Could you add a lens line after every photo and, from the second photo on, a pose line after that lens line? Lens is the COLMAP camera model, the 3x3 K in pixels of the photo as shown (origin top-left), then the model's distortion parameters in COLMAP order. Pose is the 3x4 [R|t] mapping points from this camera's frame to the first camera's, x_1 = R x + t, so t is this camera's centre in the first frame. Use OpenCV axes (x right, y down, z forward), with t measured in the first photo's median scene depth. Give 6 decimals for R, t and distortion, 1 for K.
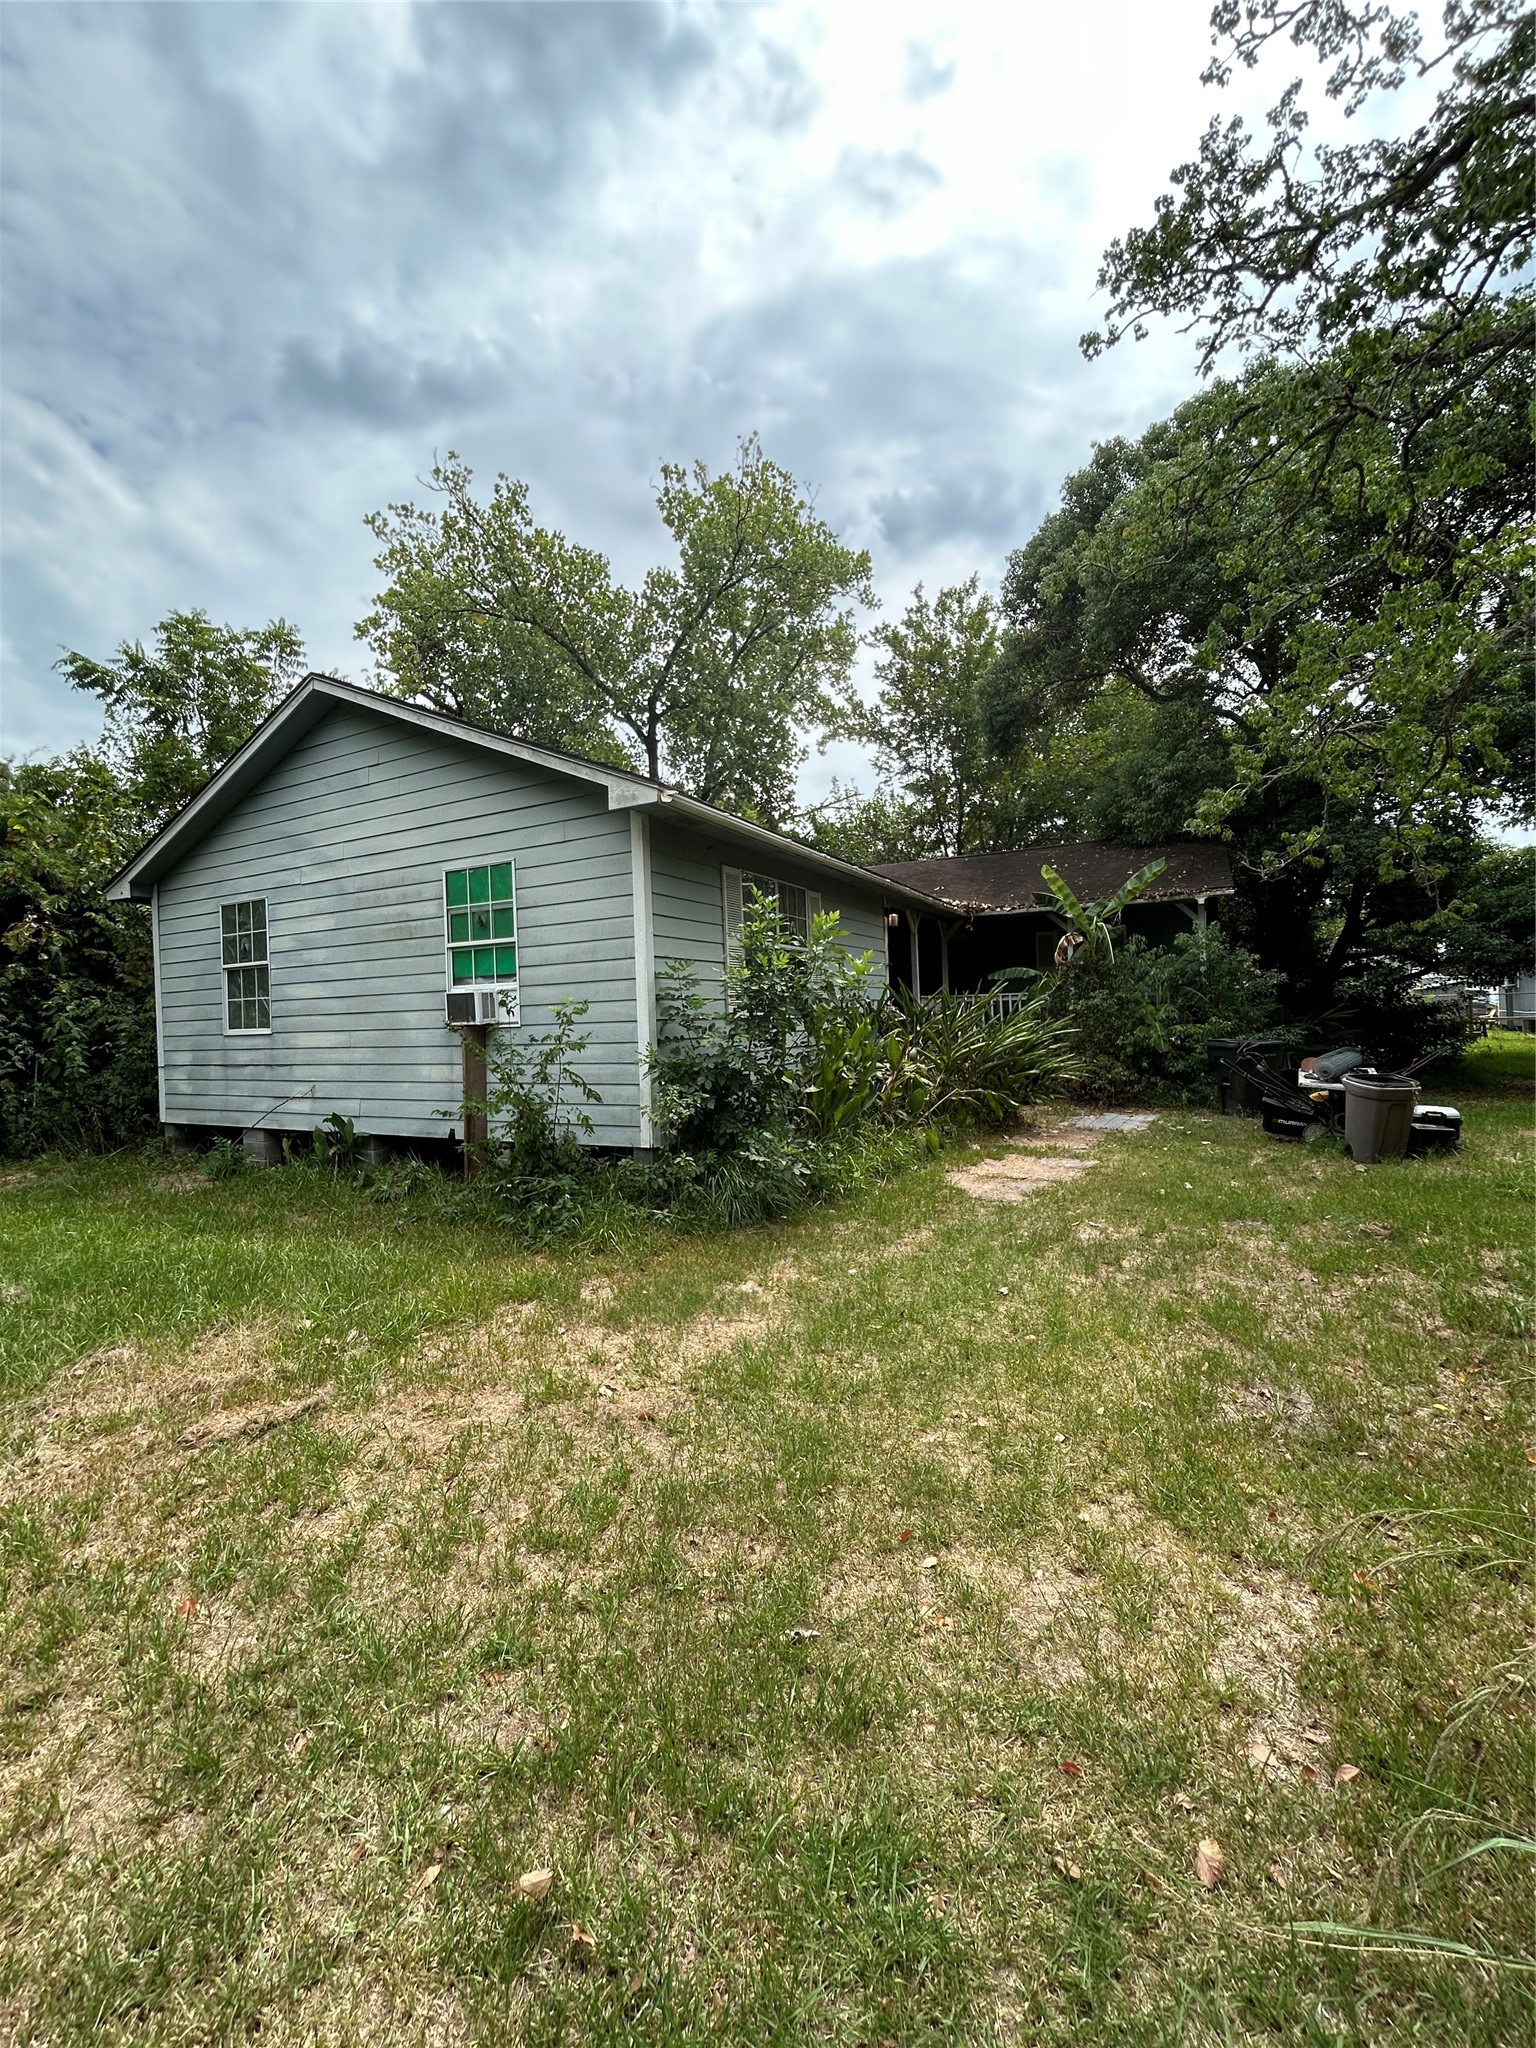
lens RADIAL K [[815.4, 0, 768.0], [0, 815.4, 1024.0], [0, 0, 1]] dist [-0.007771, 0.000327]
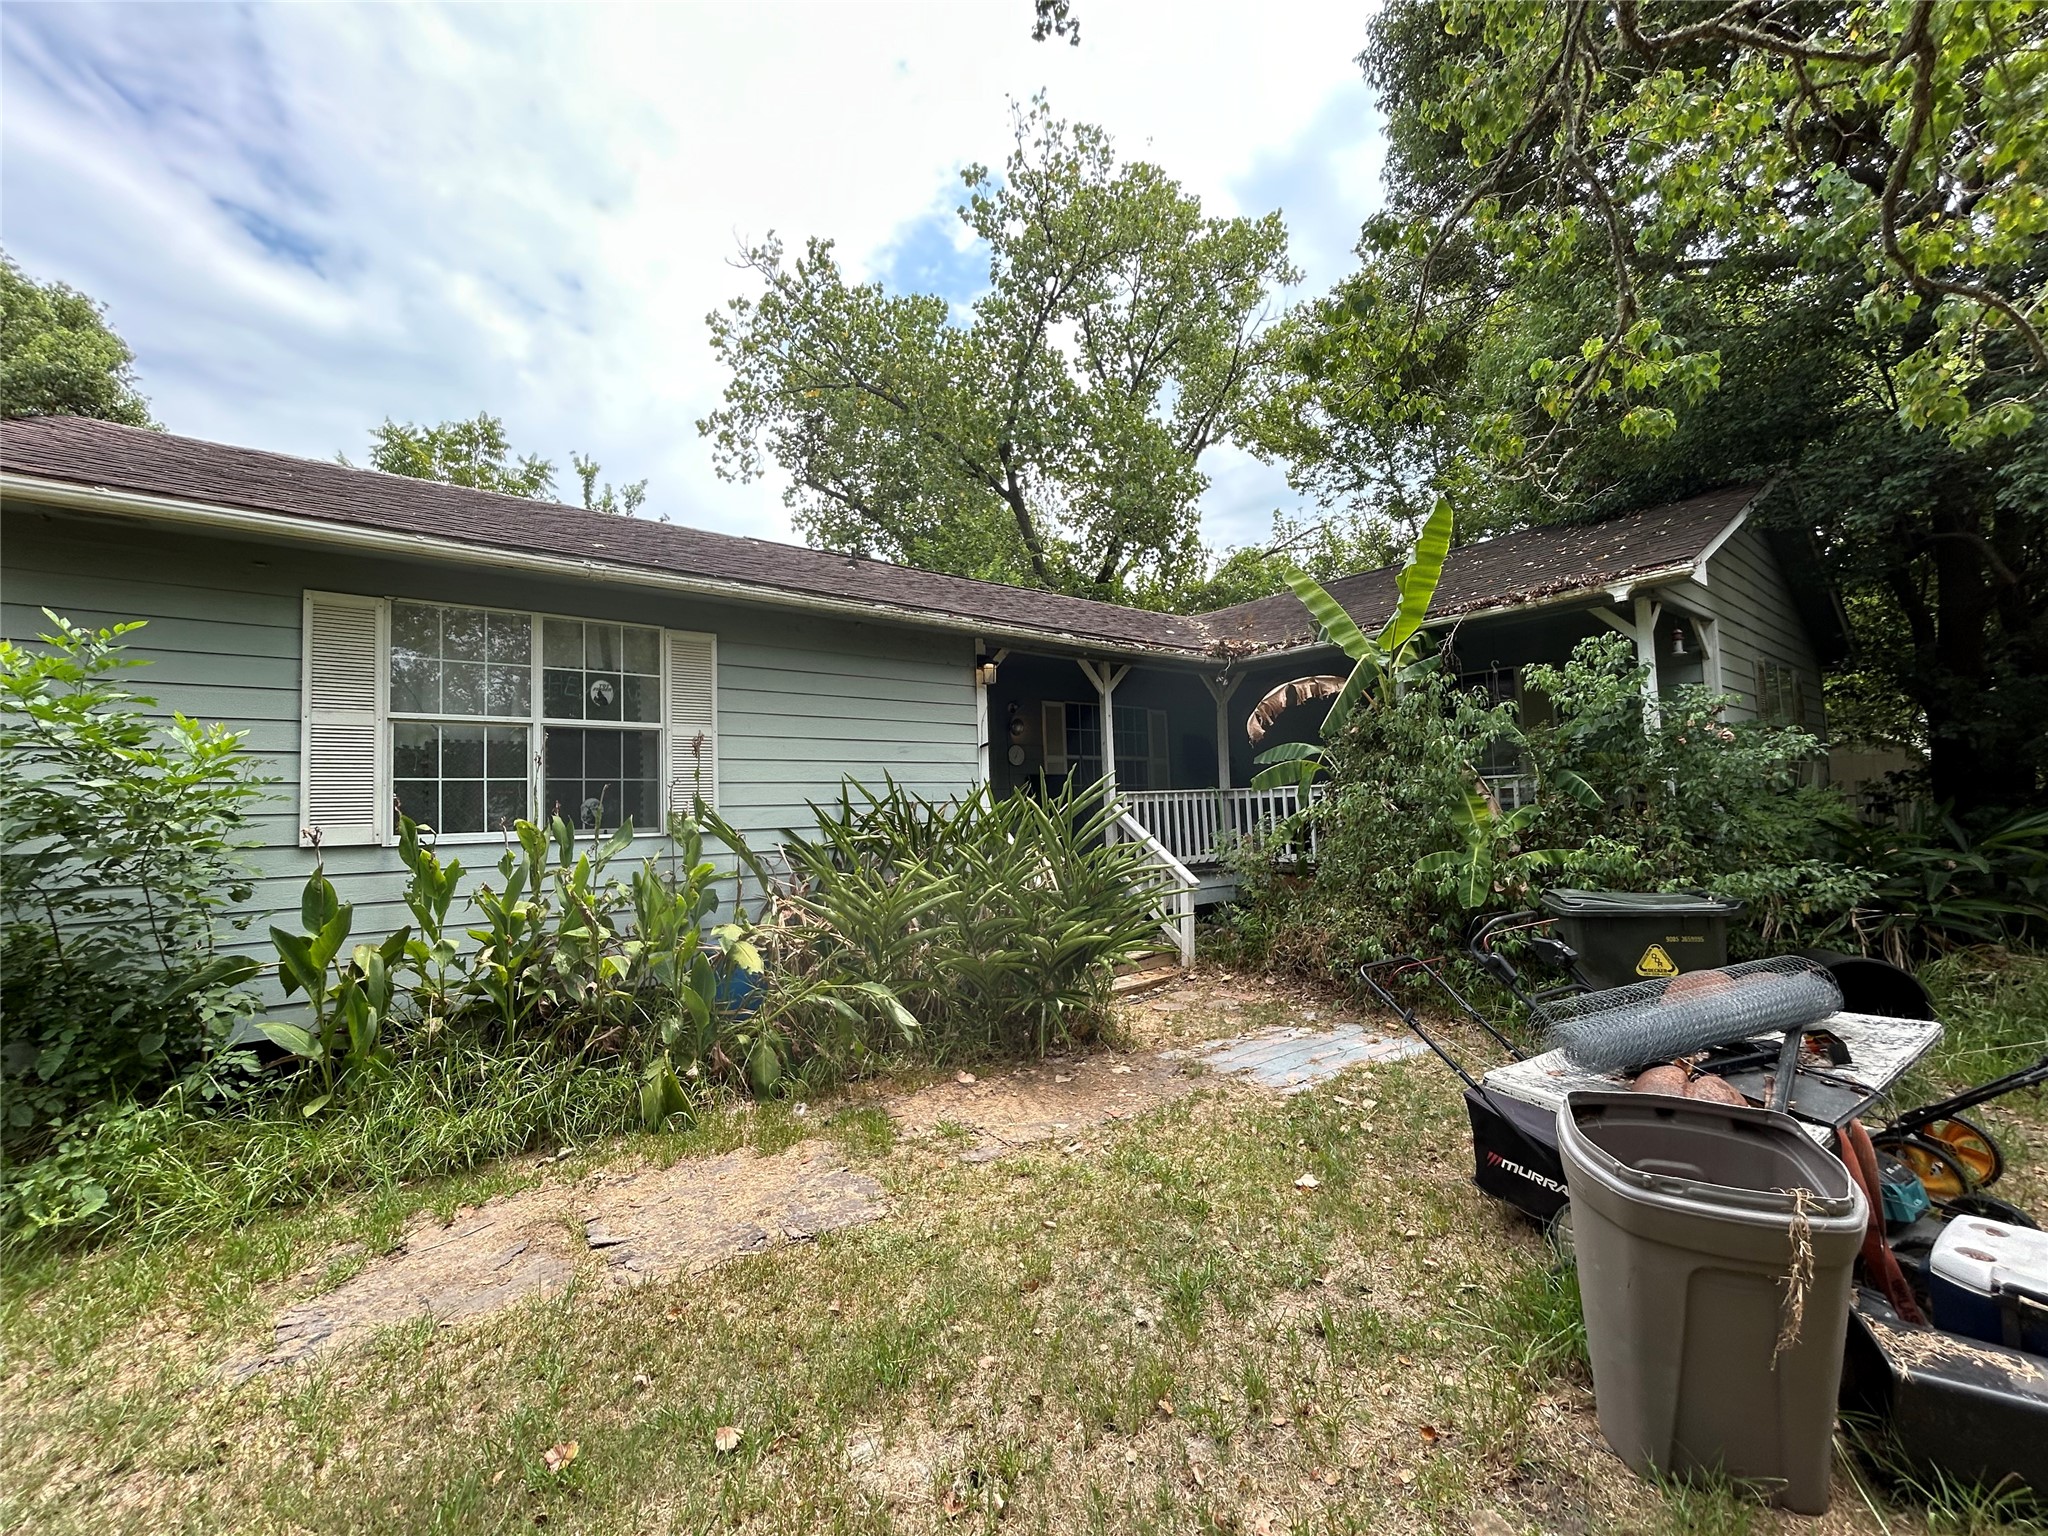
lens RADIAL K [[815.4, 0, 1024.0], [0, 815.4, 768.0], [0, 0, 1]] dist [-0.007771, 0.000327]
pose [[0.906683, -0.017669, -0.421442, 0.280931], [-0.004613, 0.998647, -0.051794, -0.014191], [0.421787, 0.048905, 0.905375, 0.283909]]
